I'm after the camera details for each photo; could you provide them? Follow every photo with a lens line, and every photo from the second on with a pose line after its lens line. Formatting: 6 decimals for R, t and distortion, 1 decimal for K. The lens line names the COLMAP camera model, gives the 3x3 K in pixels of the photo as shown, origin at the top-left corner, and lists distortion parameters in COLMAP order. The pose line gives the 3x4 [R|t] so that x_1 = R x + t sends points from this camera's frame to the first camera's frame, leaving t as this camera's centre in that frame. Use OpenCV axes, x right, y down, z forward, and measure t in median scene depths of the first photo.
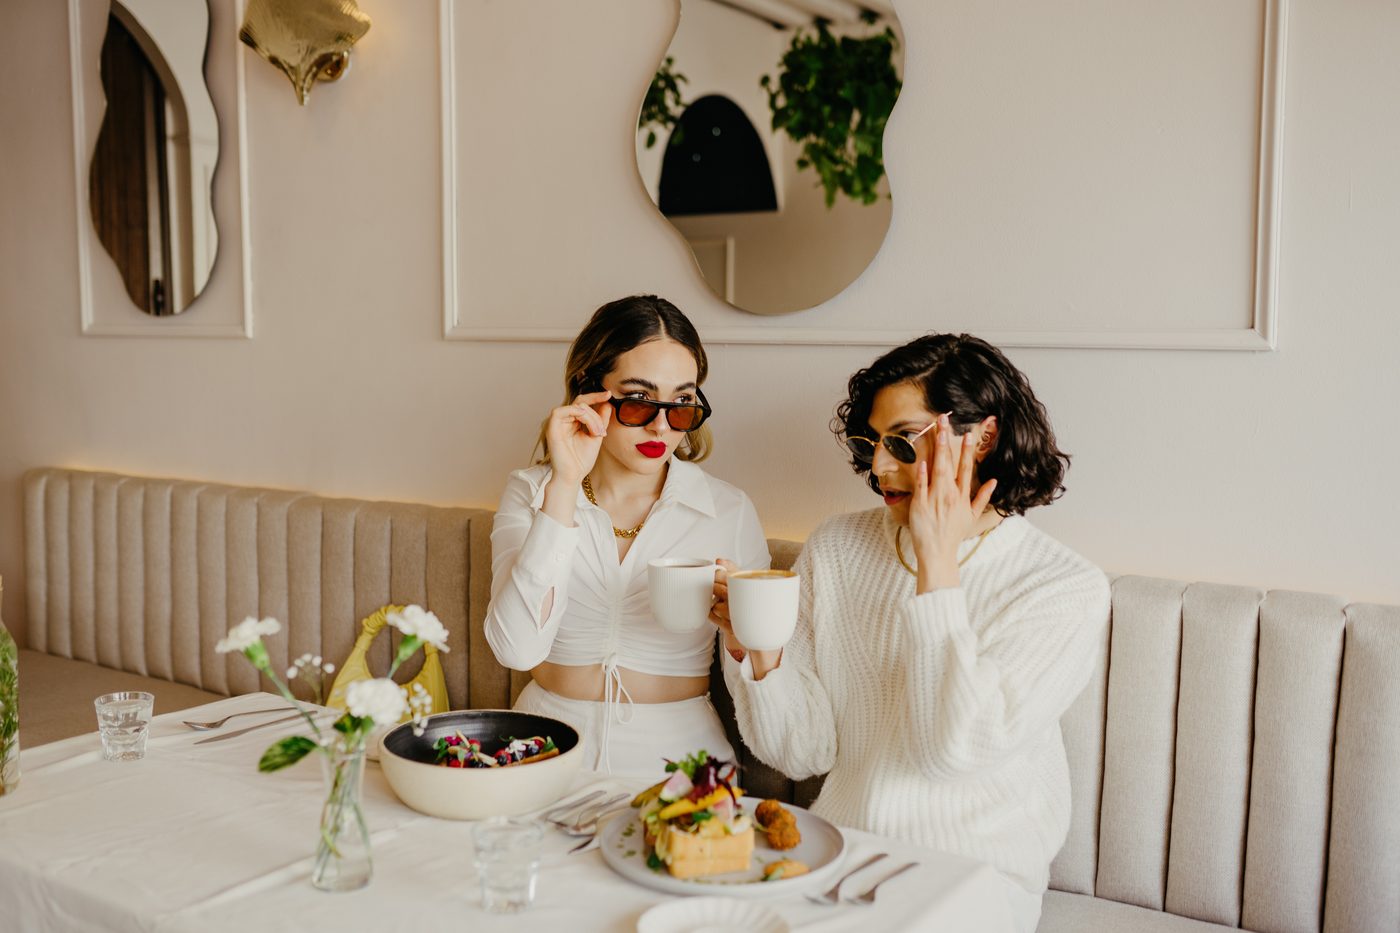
lens RADIAL K [[1362.0, 0, 673.7], [0, 1362.0, 463.4], [0, 0, 1]] dist [-0.074078, 0.115530]
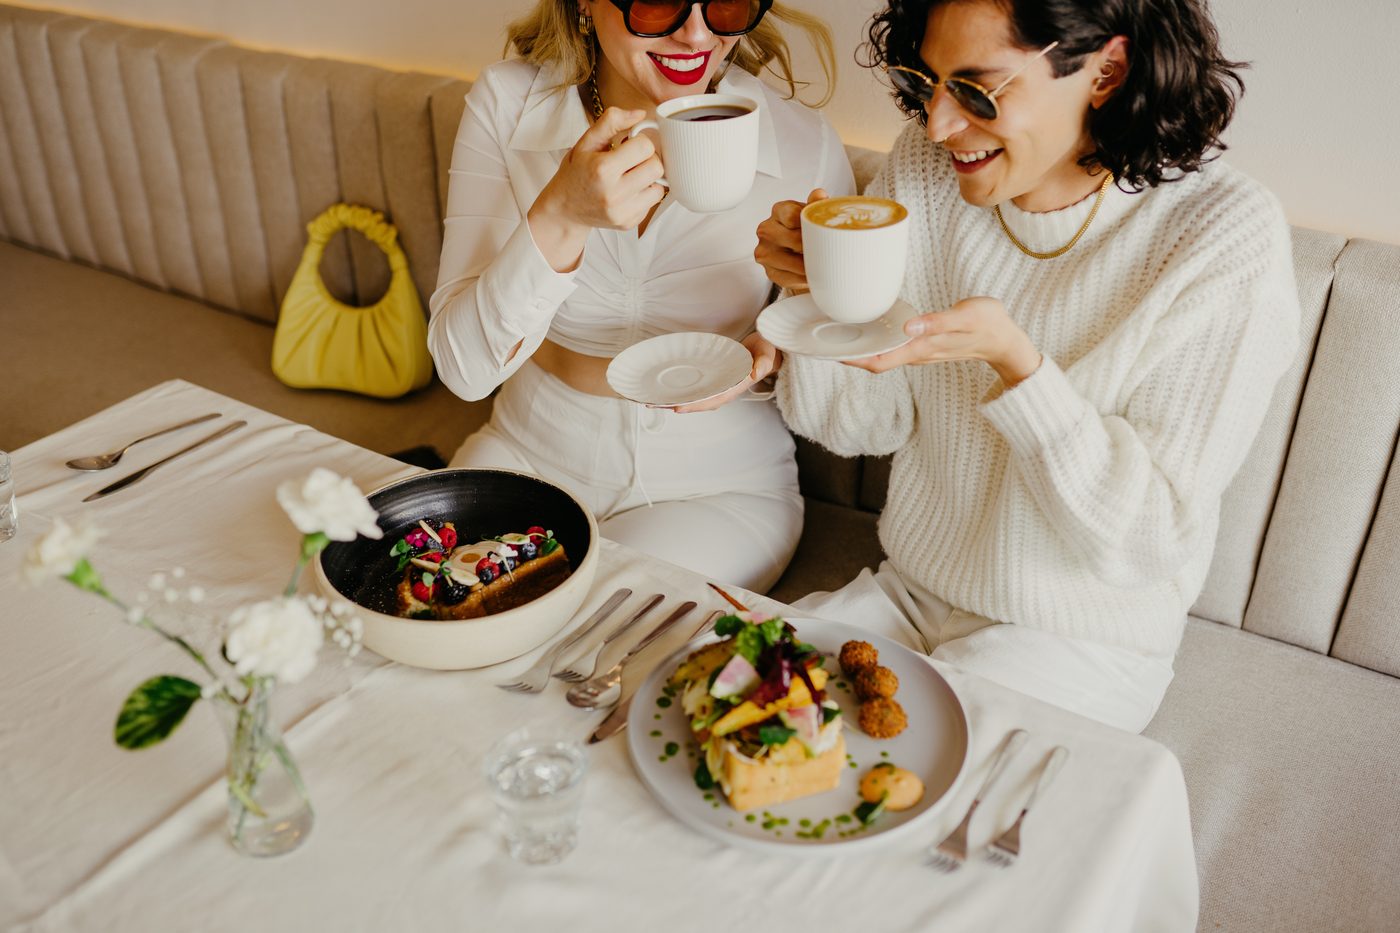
lens RADIAL K [[1362.0, 0, 673.7], [0, 1362.0, 463.4], [0, 0, 1]] dist [-0.074078, 0.115530]
pose [[0.999686, -0.021010, -0.013645, -0.015353], [0.024827, 0.903645, 0.427561, -0.140940], [0.003347, -0.427766, 0.903883, 0.366957]]
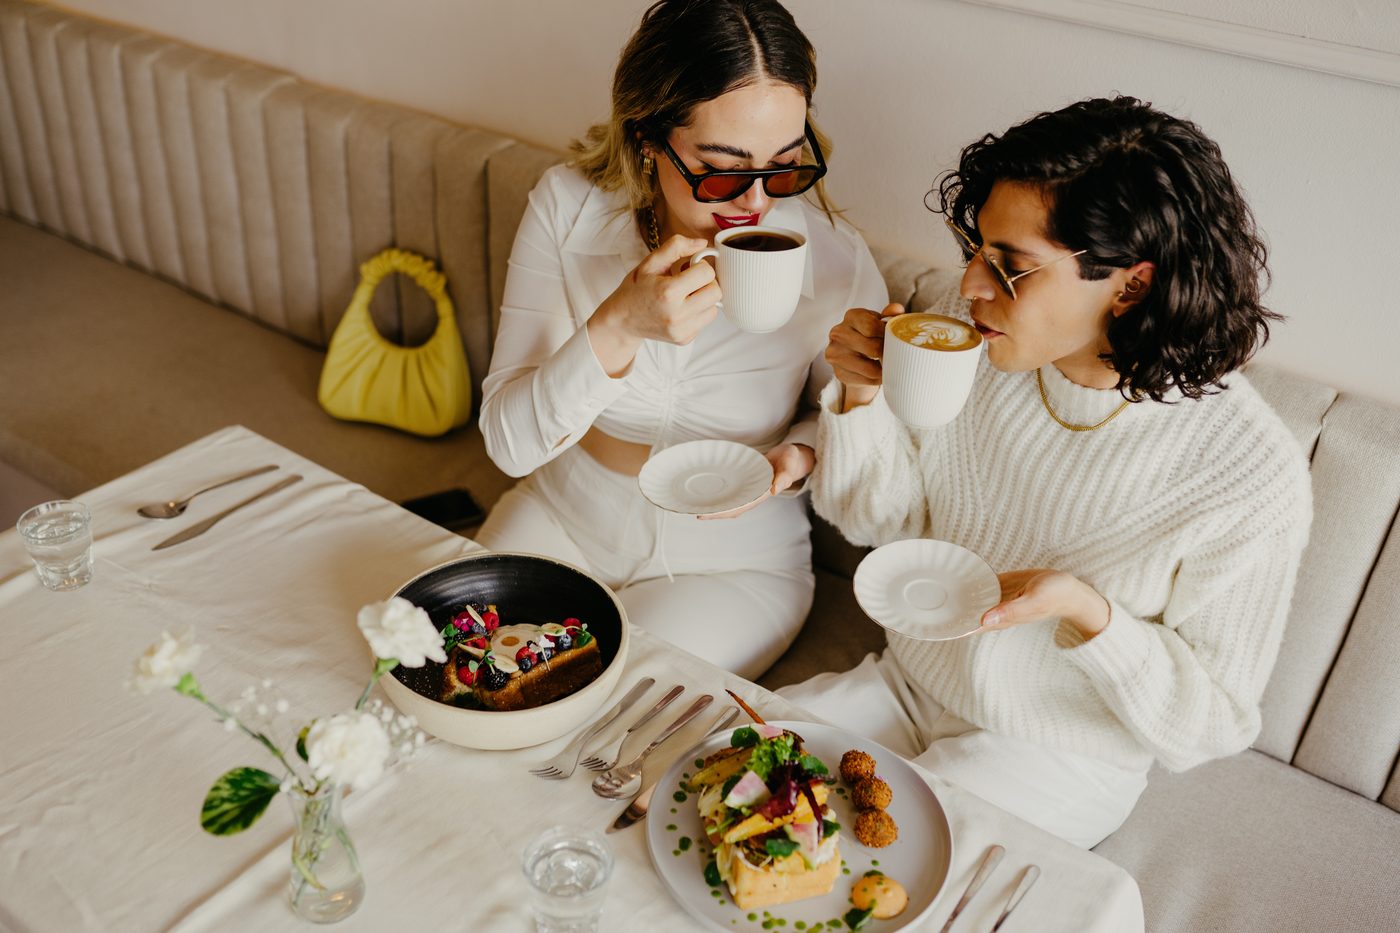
lens RADIAL K [[1362.0, 0, 673.7], [0, 1362.0, 463.4], [0, 0, 1]] dist [-0.074078, 0.115530]
pose [[0.998632, 0.049877, -0.015675, -0.032716], [-0.037529, 0.892601, 0.449282, -0.244552], [0.036401, -0.448080, 0.893252, 0.340711]]
